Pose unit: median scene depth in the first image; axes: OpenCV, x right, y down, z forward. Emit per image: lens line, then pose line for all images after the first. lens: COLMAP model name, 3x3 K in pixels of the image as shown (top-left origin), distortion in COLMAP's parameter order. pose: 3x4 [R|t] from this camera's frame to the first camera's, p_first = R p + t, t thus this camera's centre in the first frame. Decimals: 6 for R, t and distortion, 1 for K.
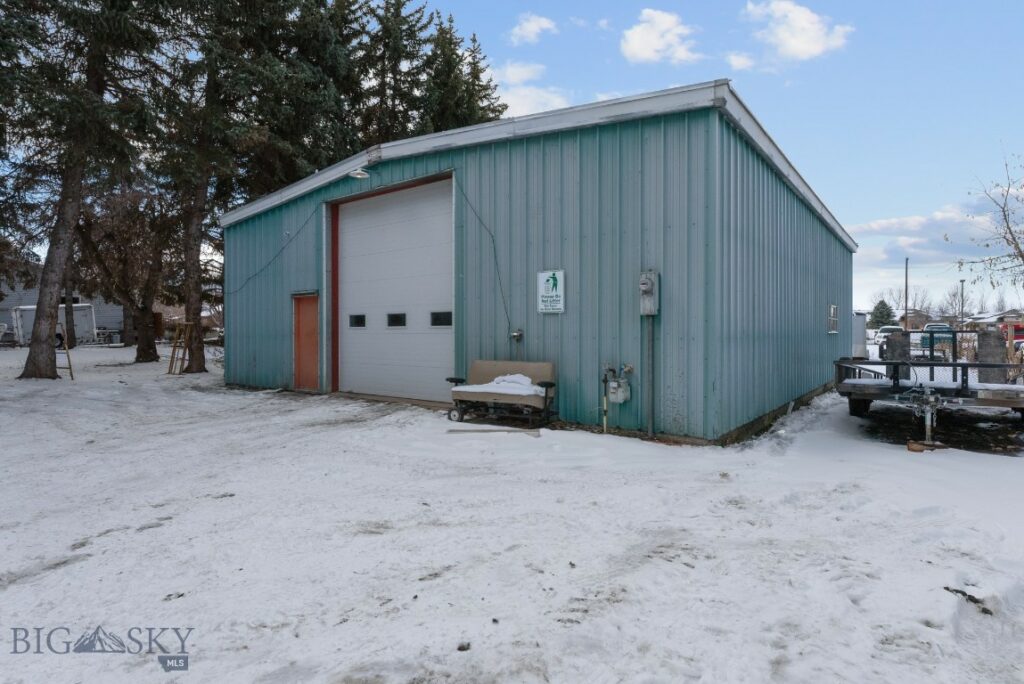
lens RADIAL K [[557.7, 0, 512.6], [0, 557.7, 335.4], [0, 0, 1]] dist [-0.000182, -0.000325]
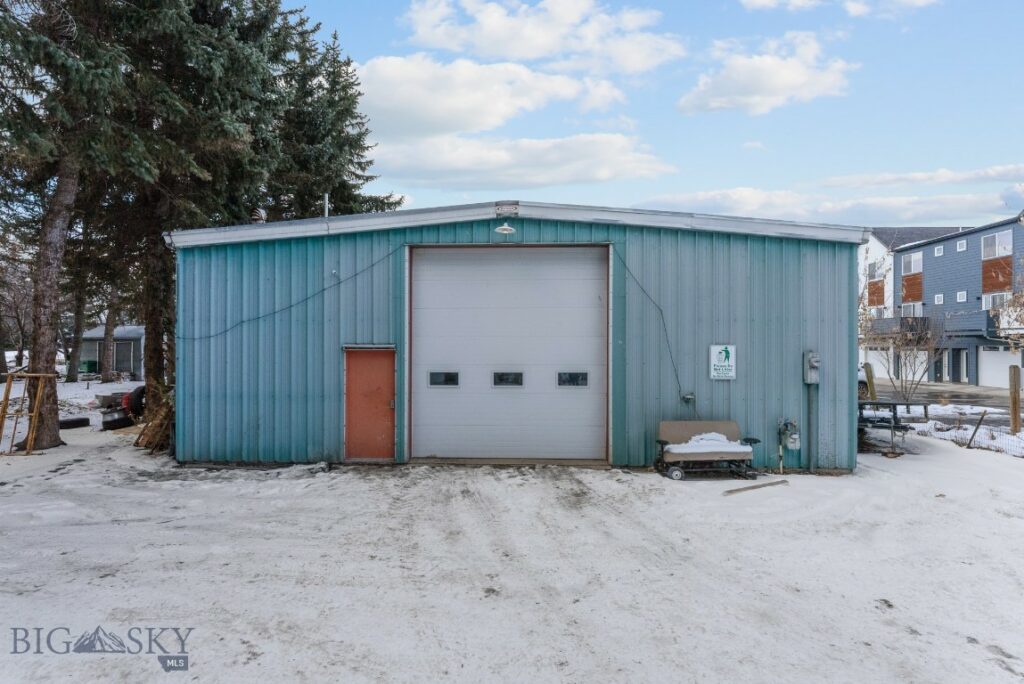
lens RADIAL K [[499.5, 0, 511.5], [0, 499.5, 347.4], [0, 0, 1]] dist [-0.006870, 0.000008]
pose [[0.816177, -0.000828, 0.577801, -0.935810], [0.000916, 1.000000, 0.000138, -0.110335], [-0.577801, 0.000417, 0.816178, 0.374236]]
